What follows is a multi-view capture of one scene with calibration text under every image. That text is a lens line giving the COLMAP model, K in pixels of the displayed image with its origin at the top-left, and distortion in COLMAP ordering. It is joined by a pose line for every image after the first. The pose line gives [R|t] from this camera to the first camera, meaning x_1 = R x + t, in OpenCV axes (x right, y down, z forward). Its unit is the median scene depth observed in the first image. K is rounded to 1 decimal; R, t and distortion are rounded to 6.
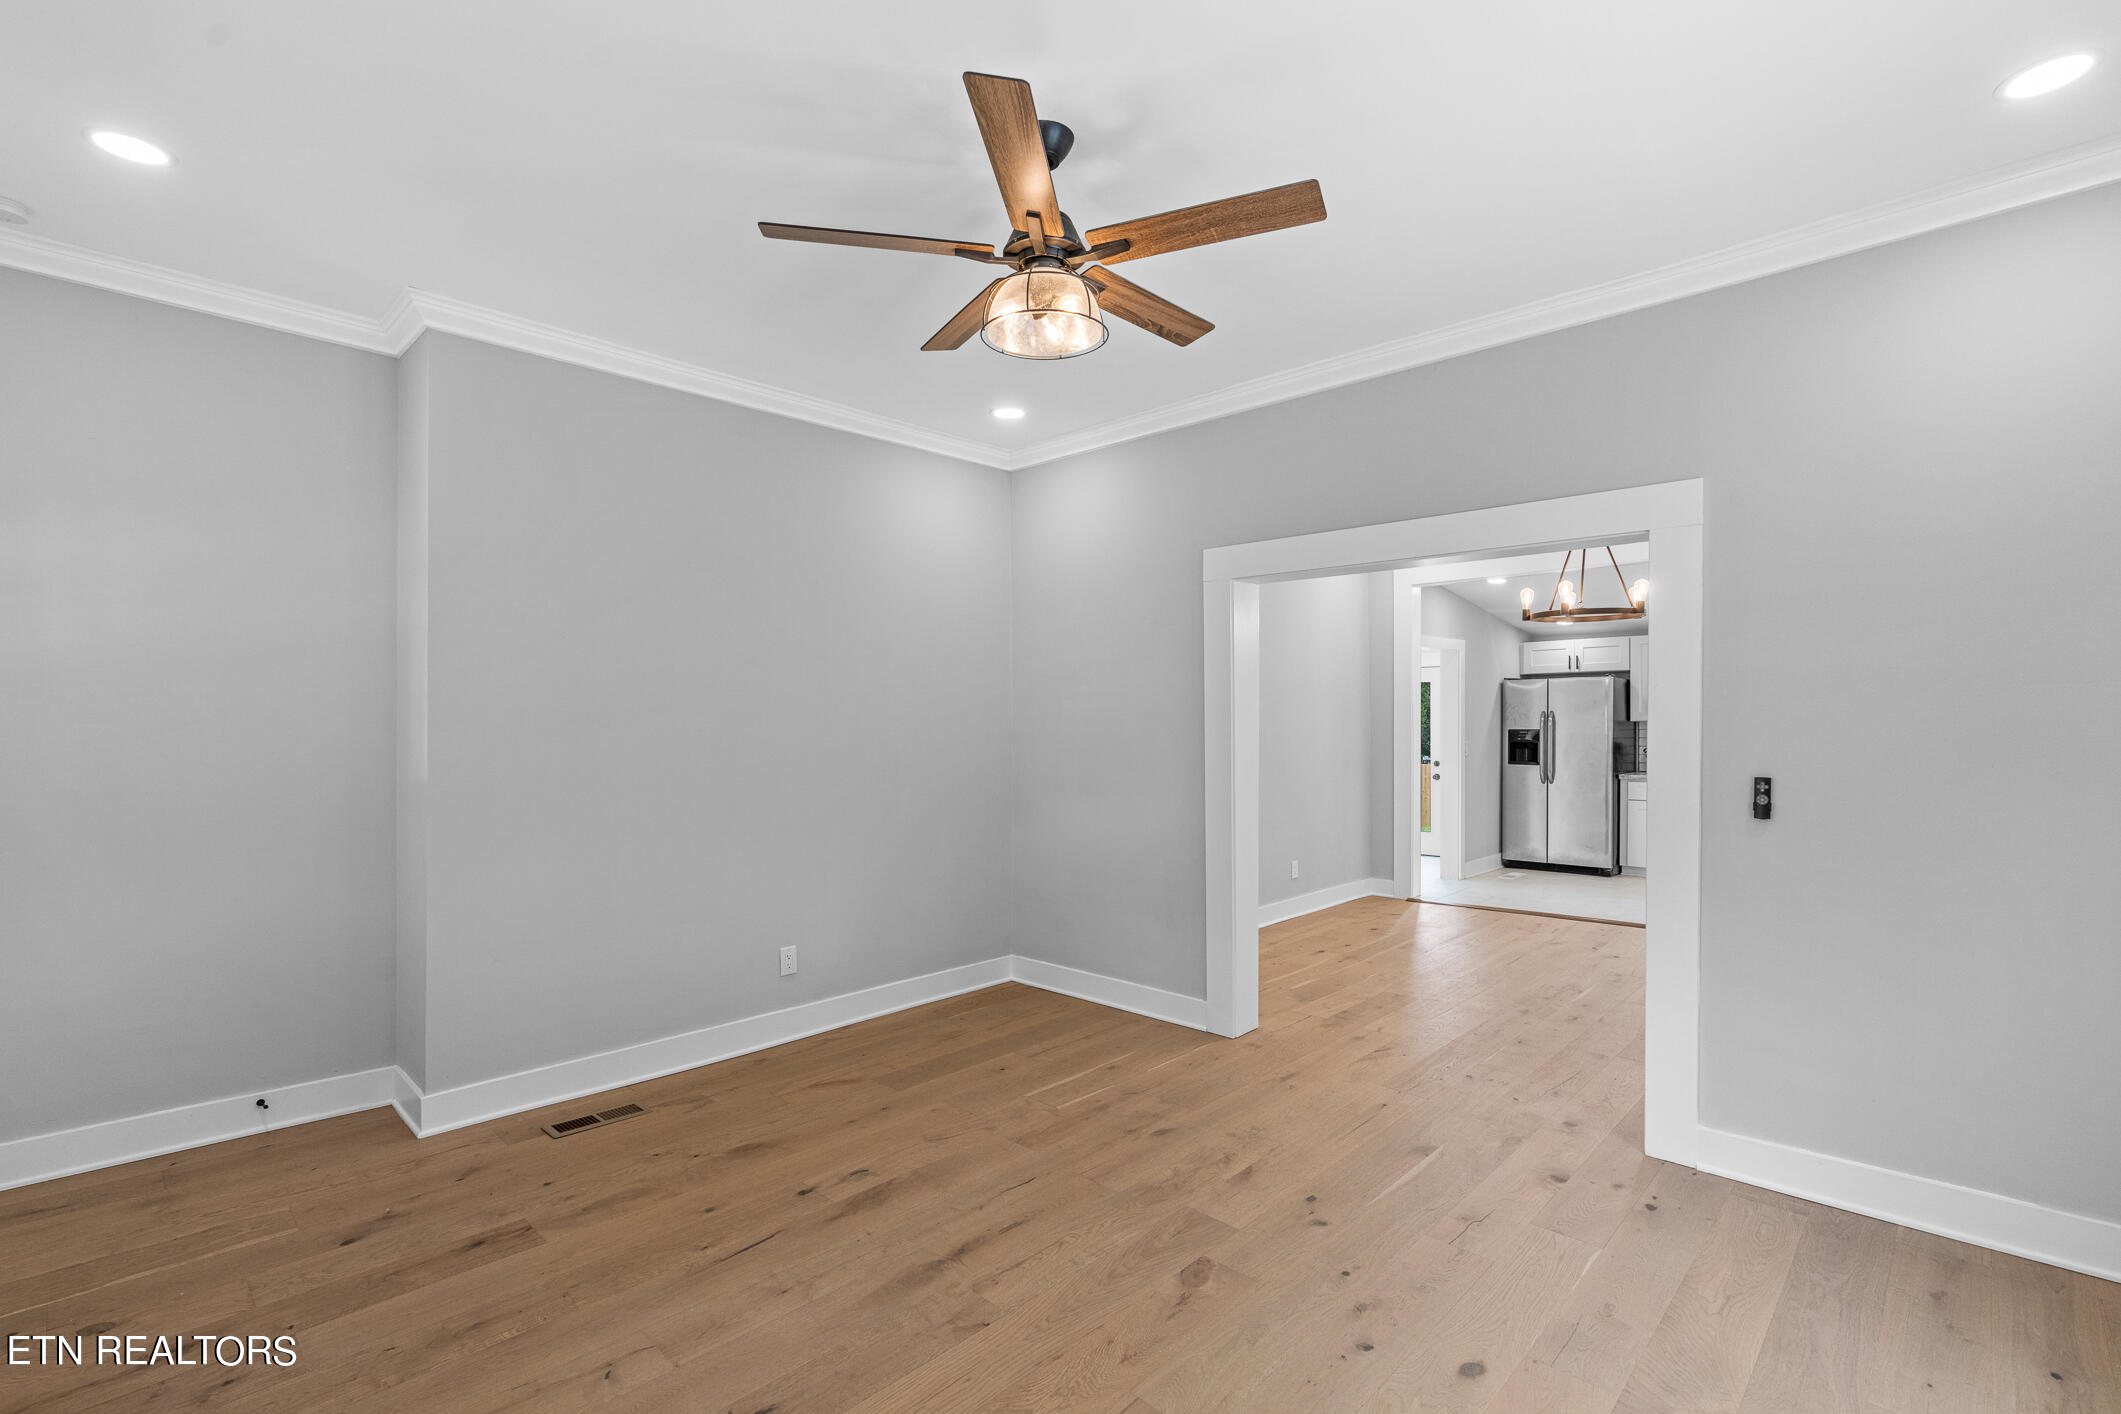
lens RADIAL K [[981.0, 0, 1059.0], [0, 981.0, 735.7], [0, 0, 1]] dist [-0.000309, 0.000152]
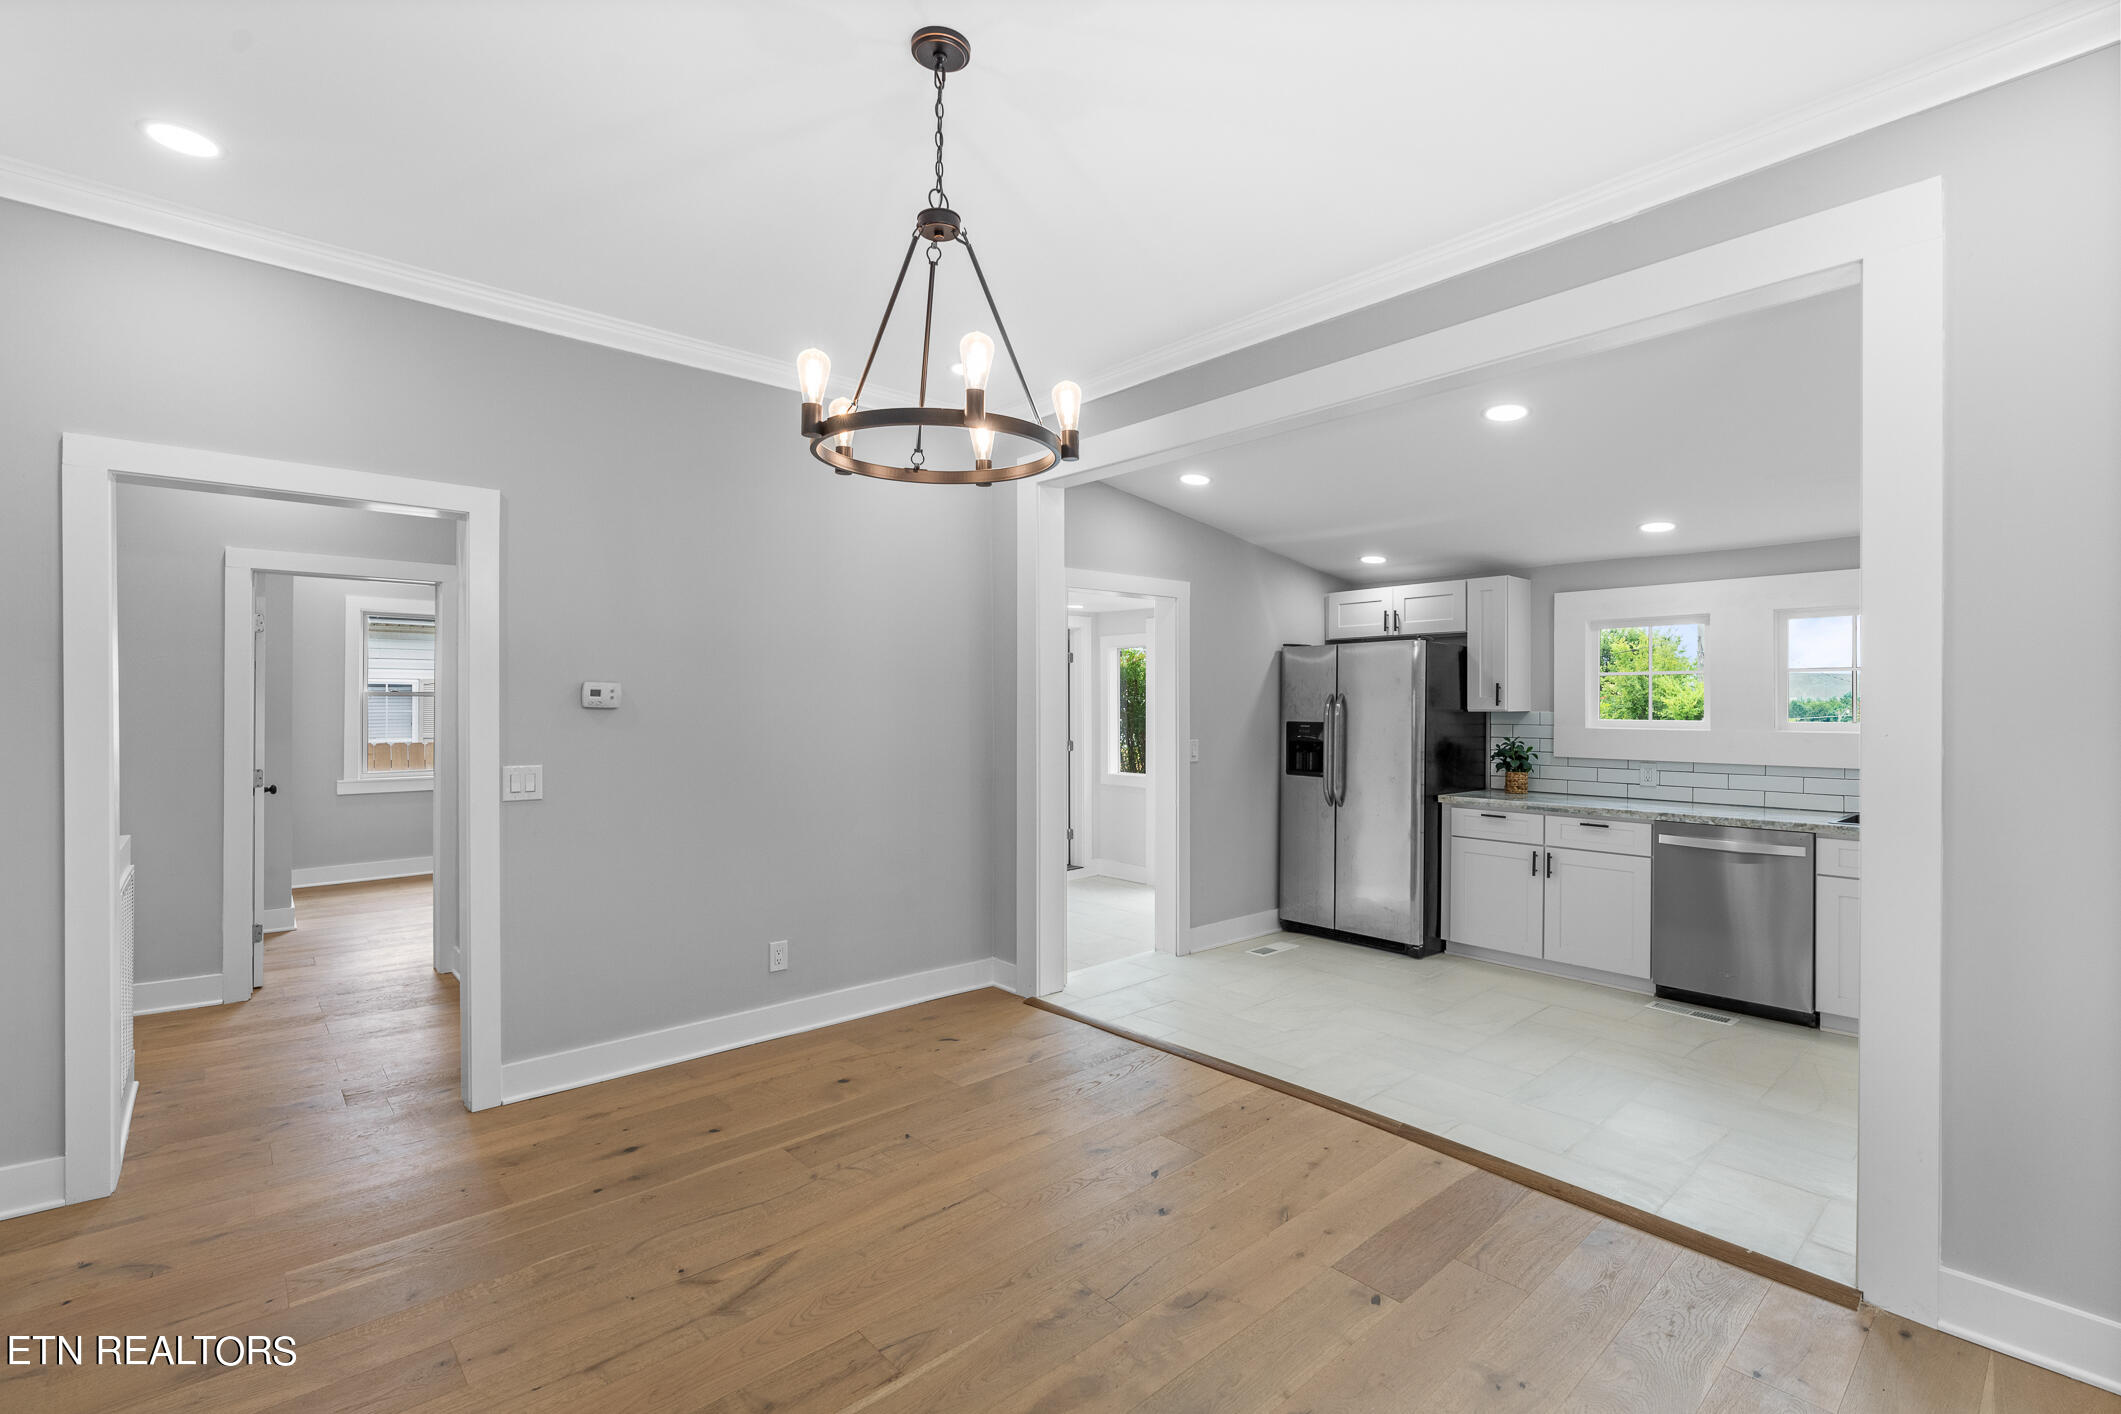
lens RADIAL K [[981.5, 0, 1062.0], [0, 981.5, 718.1], [0, 0, 1]] dist [0.001000, 0.000204]
pose [[0.997993, 0.012550, -0.062069, 0.349920], [-0.012989, 0.999893, -0.006661, -0.002817], [0.061979, 0.007454, 0.998050, 0.335342]]
